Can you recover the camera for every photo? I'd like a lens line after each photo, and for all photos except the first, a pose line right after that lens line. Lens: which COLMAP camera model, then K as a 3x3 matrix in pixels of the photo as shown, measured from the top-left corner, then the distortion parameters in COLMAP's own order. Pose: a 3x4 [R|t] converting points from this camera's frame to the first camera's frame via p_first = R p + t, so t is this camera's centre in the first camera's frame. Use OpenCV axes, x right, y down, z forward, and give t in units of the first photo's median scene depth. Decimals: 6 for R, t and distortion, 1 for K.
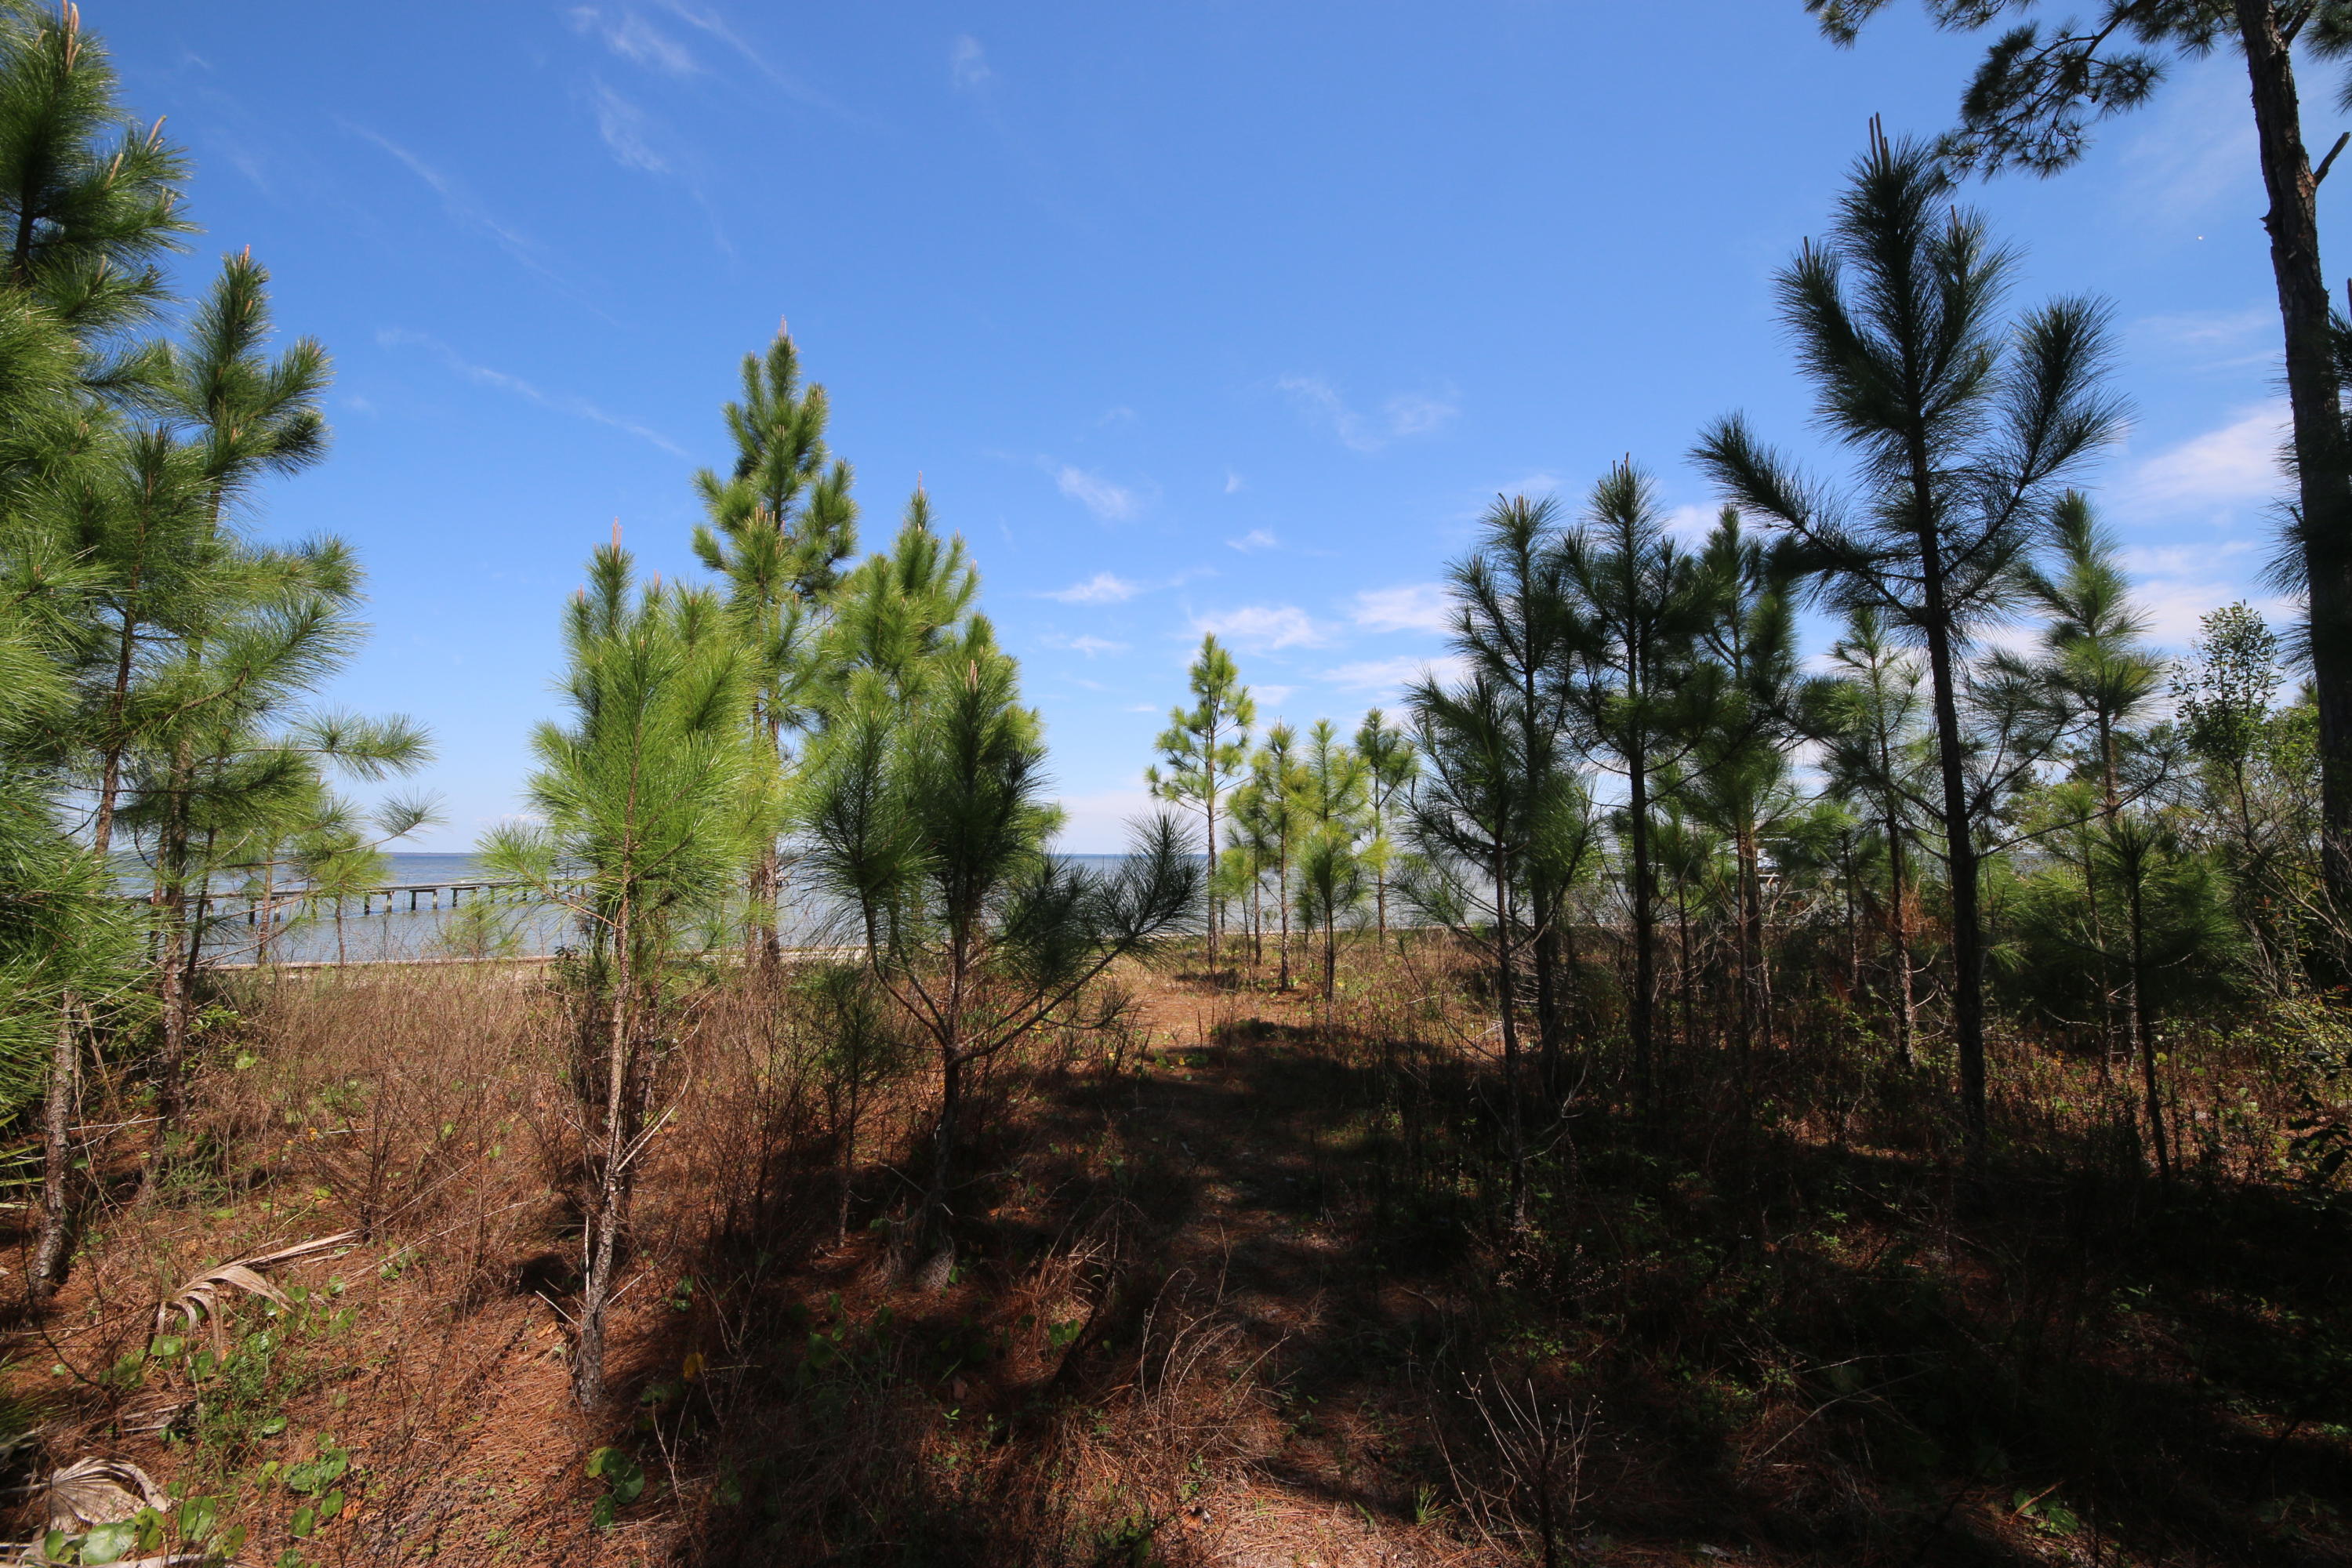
lens RADIAL K [[860.7, 0, 1157.3], [0, 860.7, 814.4], [0, 0, 1]] dist [0.014918, -0.011506]
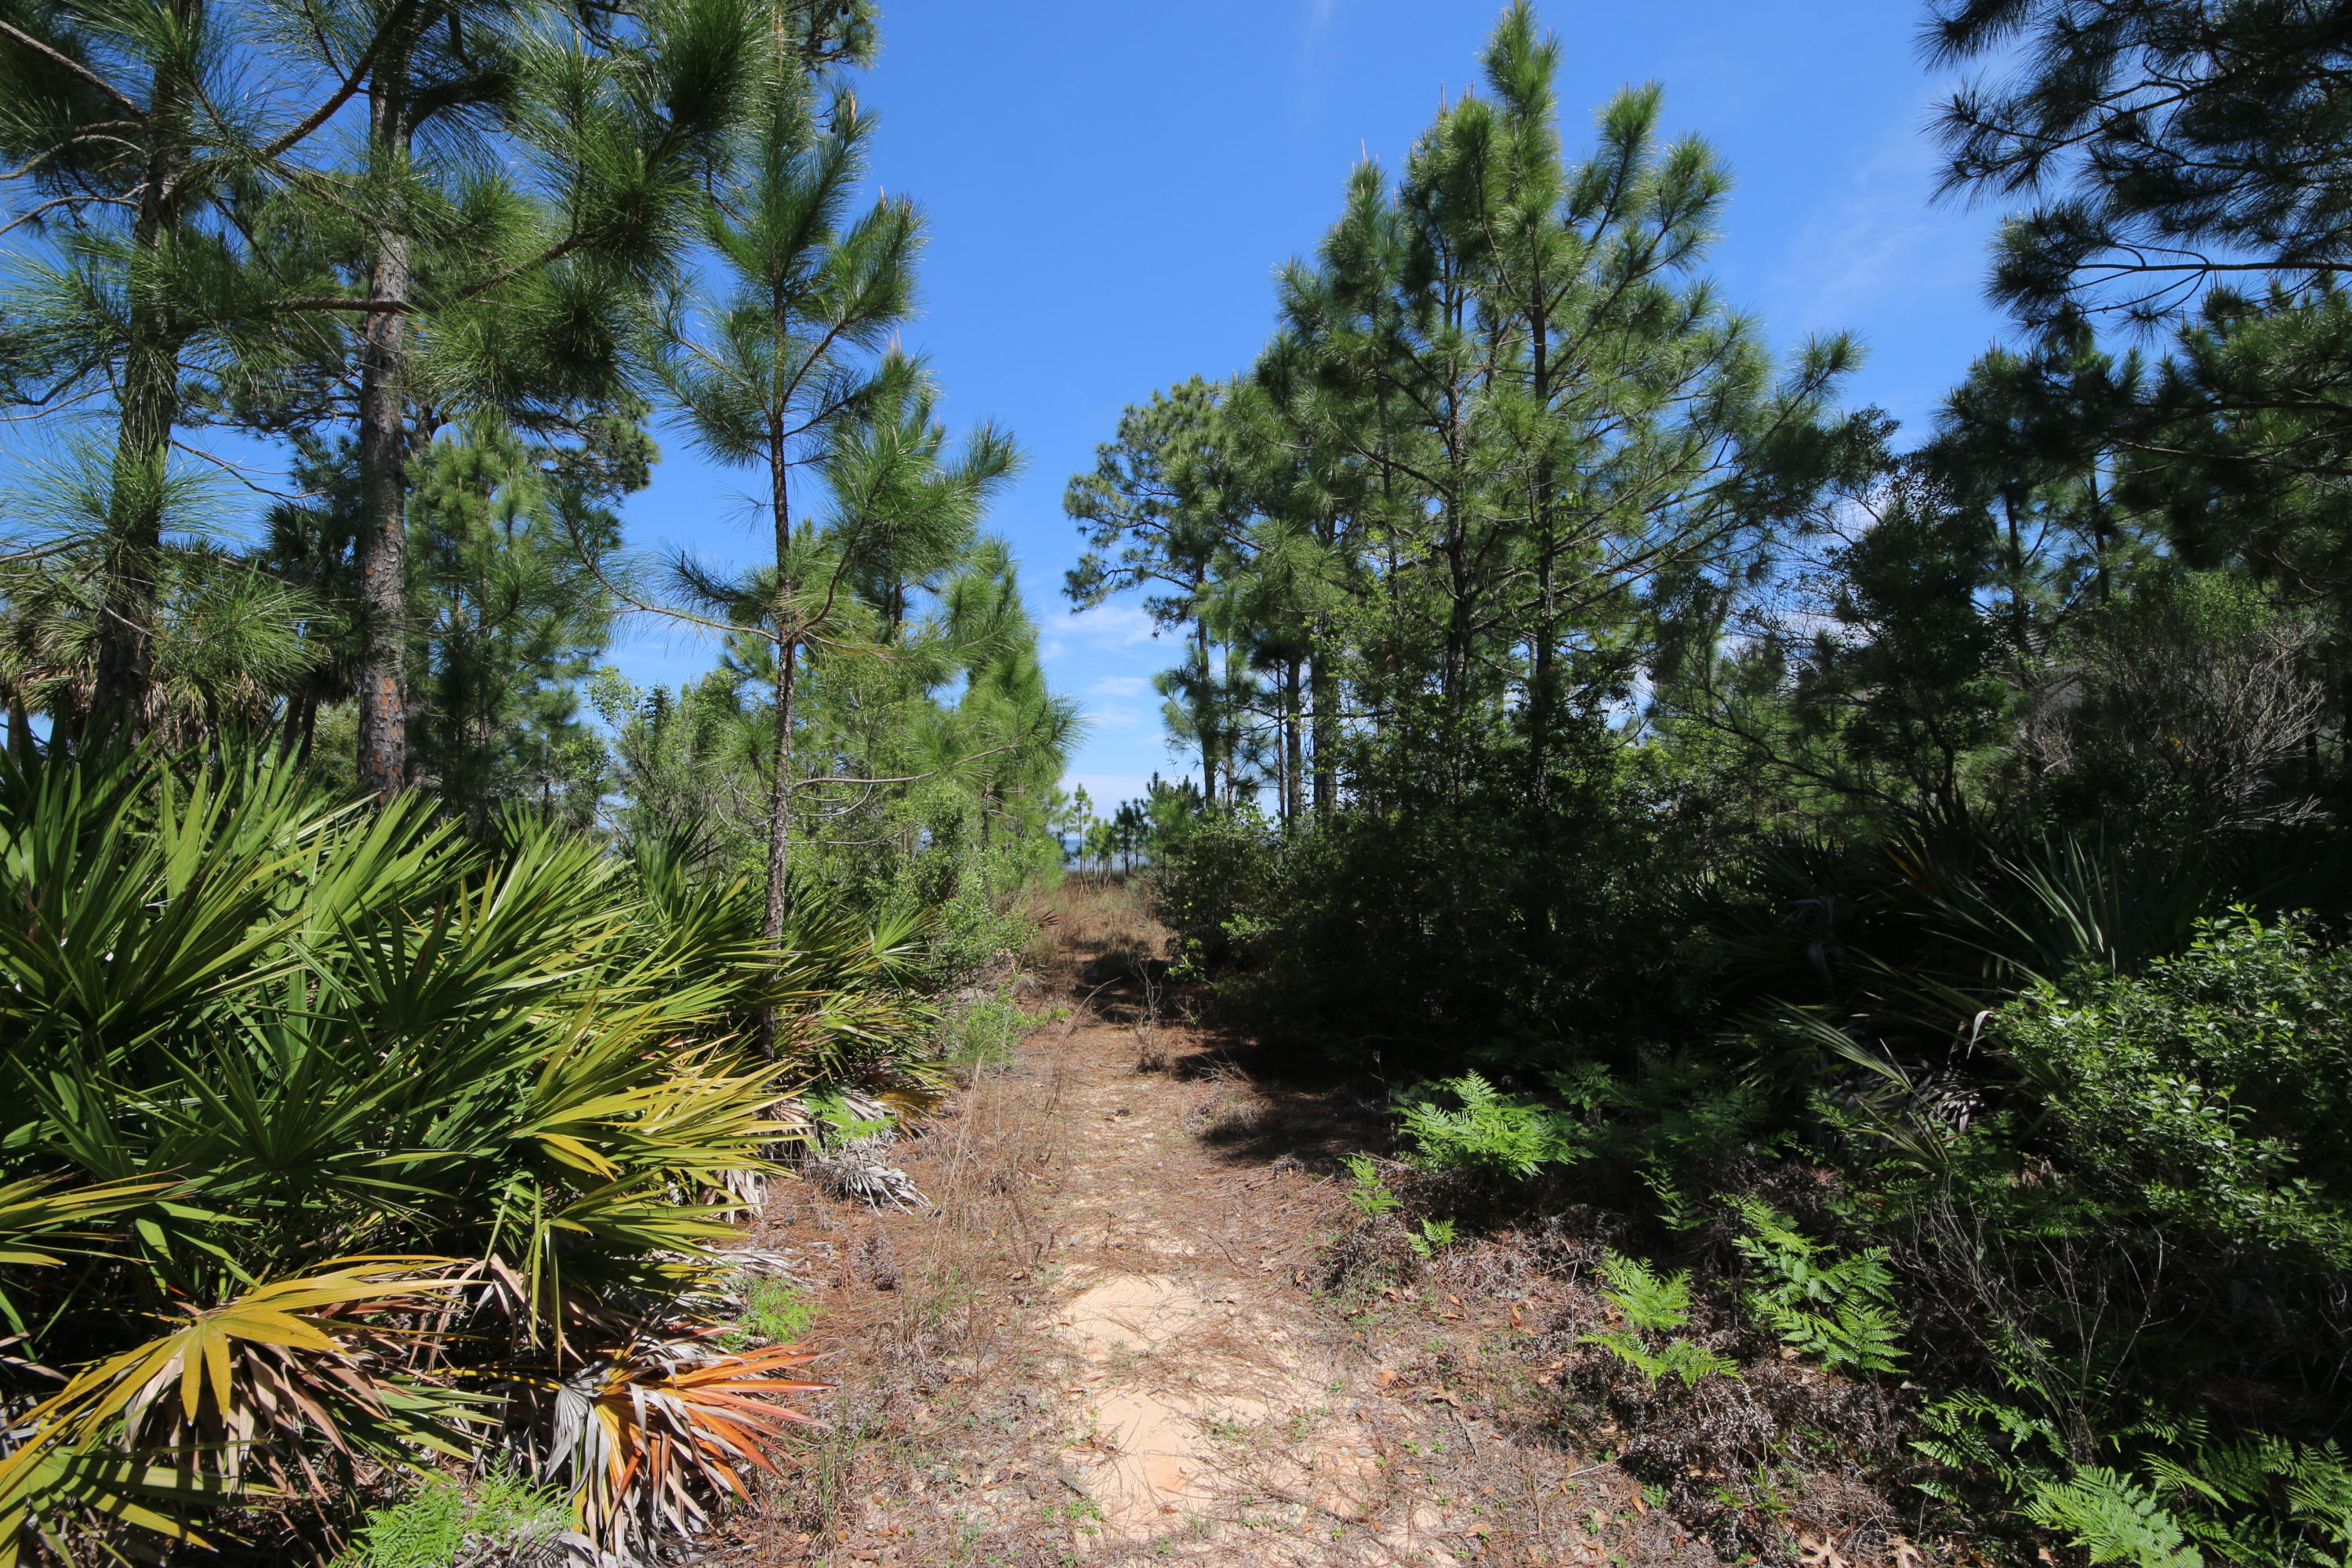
lens RADIAL K [[866.2, 0, 1160.9], [0, 866.2, 805.8], [0, 0, 1]] dist [0.031017, -0.018776]
pose [[0.986860, -0.009732, 0.161285, -0.183072], [0.007914, 0.999898, 0.011912, -0.158776], [-0.161385, -0.010479, 0.986836, -2.522816]]
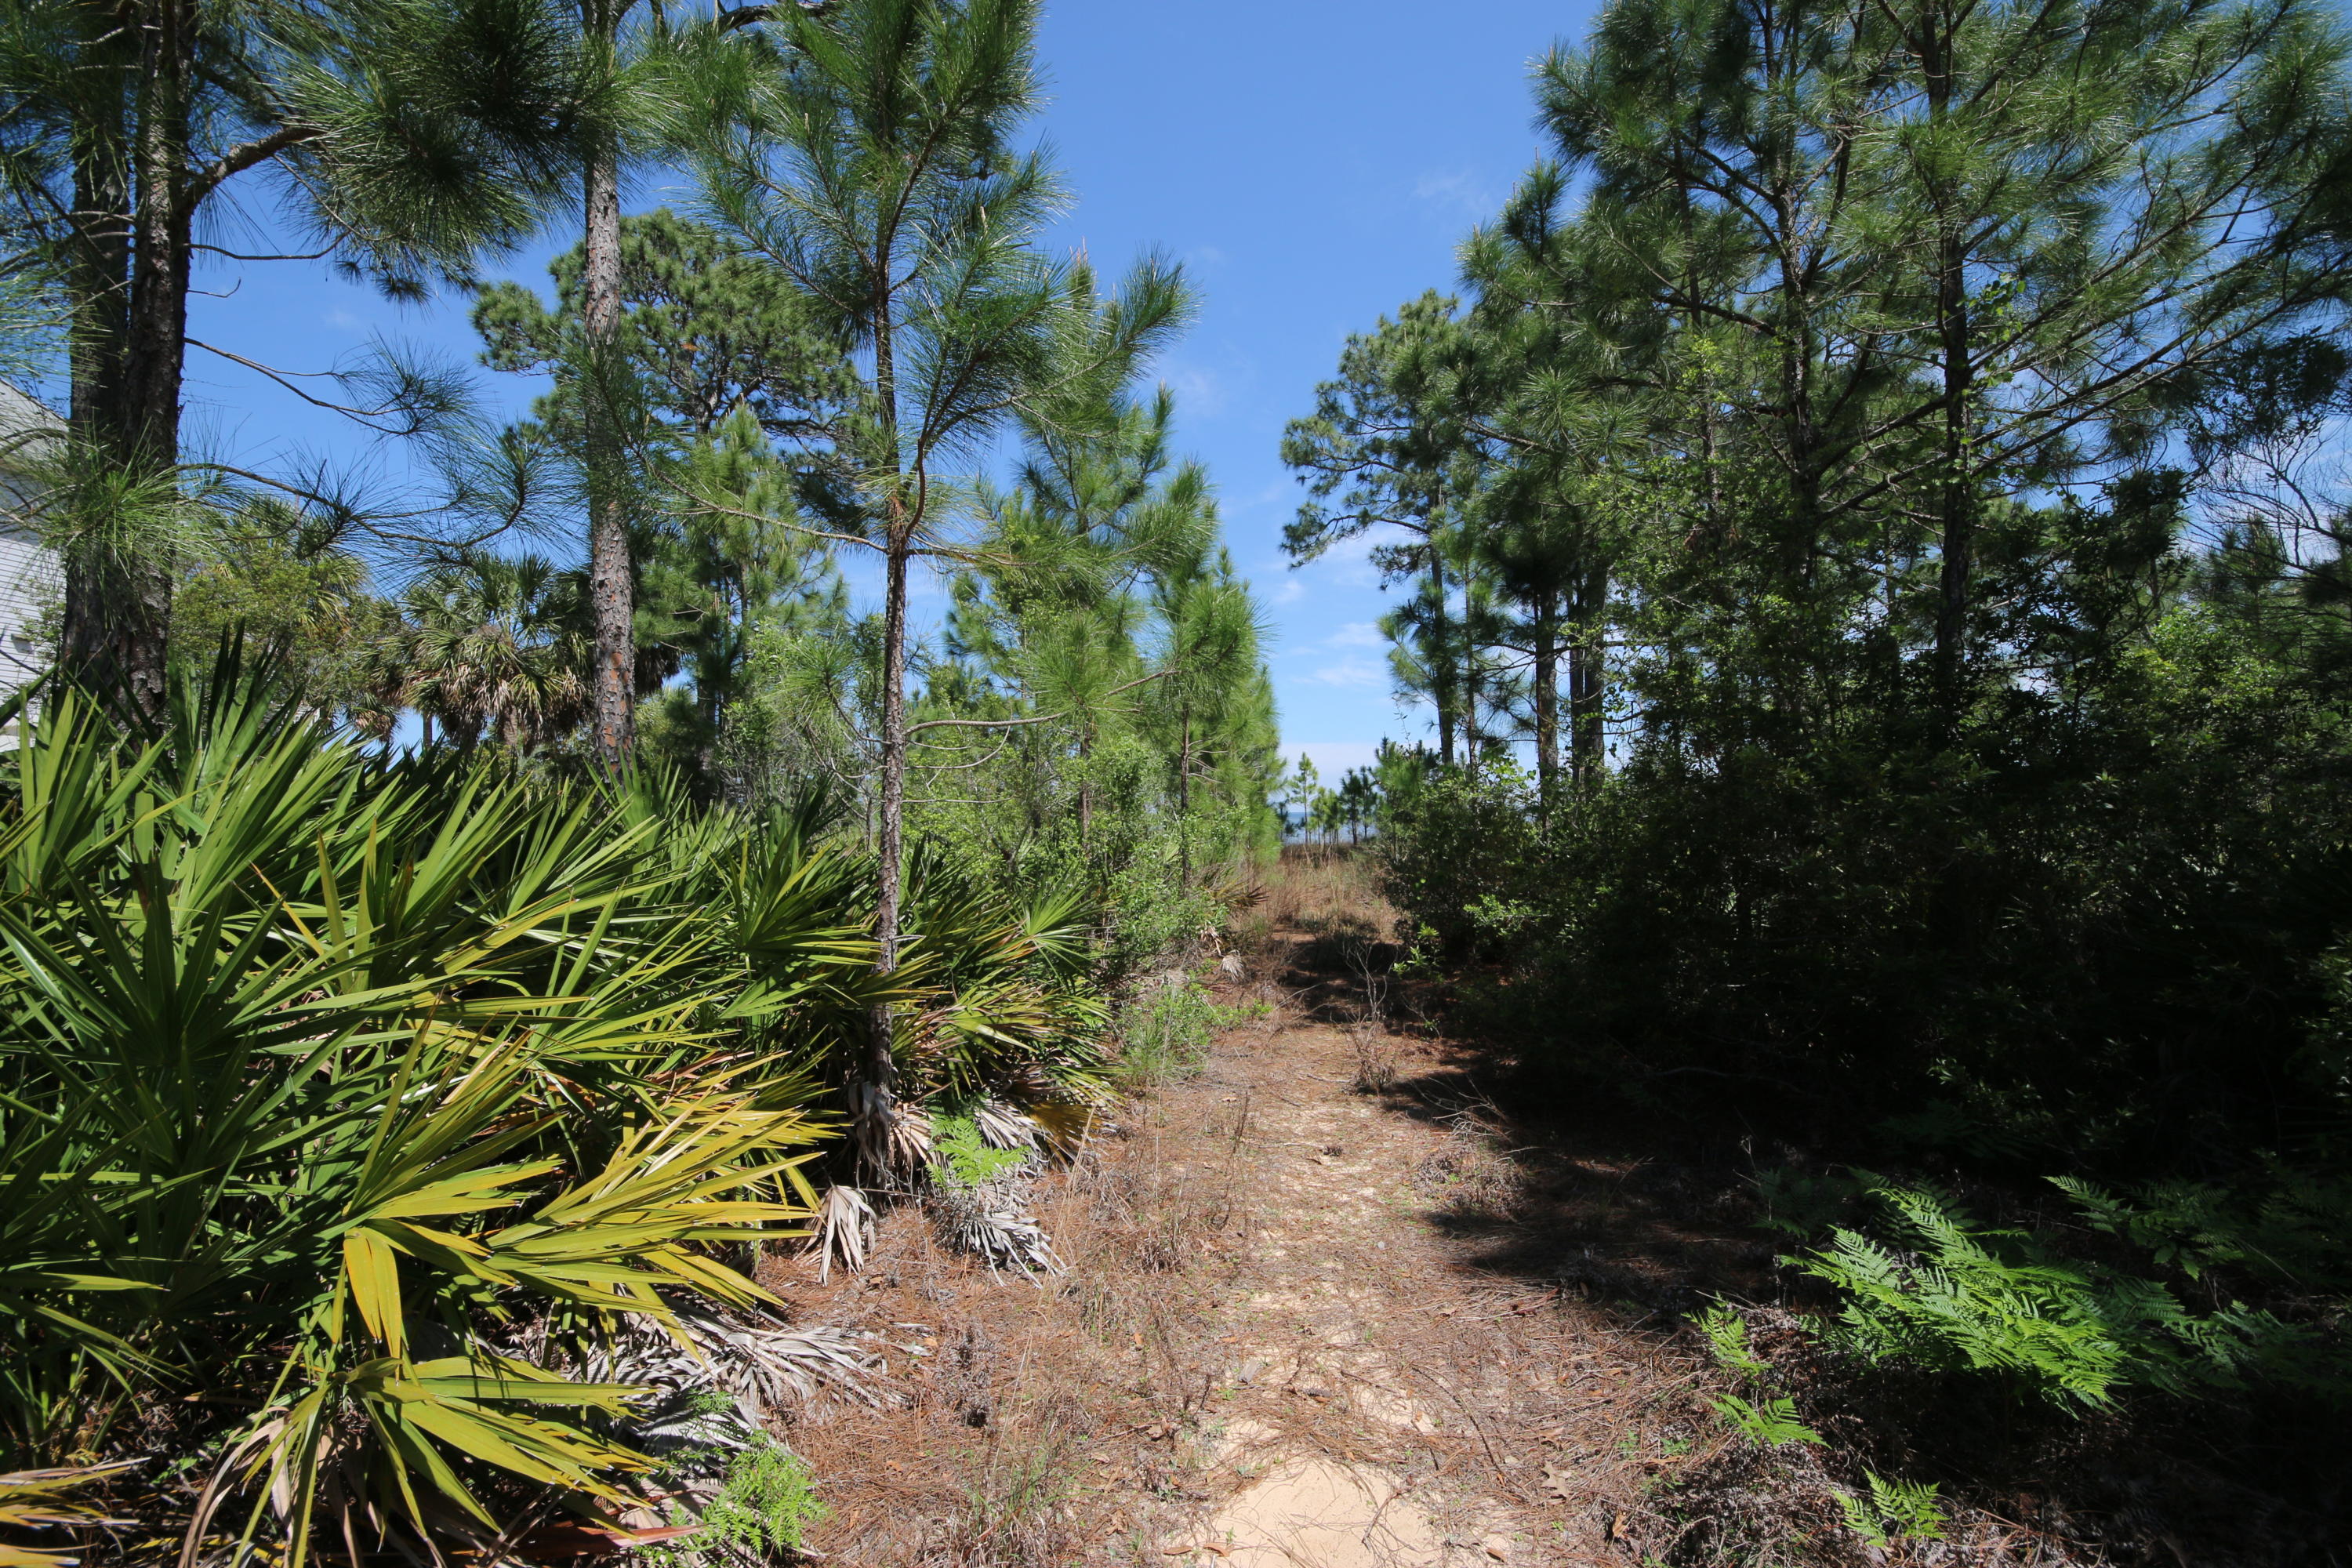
lens RADIAL K [[866.2, 0, 1160.9], [0, 866.2, 805.8], [0, 0, 1]] dist [0.031017, -0.018776]
pose [[0.994730, -0.024608, -0.099535, -0.163350], [0.028541, 0.998860, 0.038277, -0.148597], [0.098479, -0.040916, 0.994298, -2.431148]]
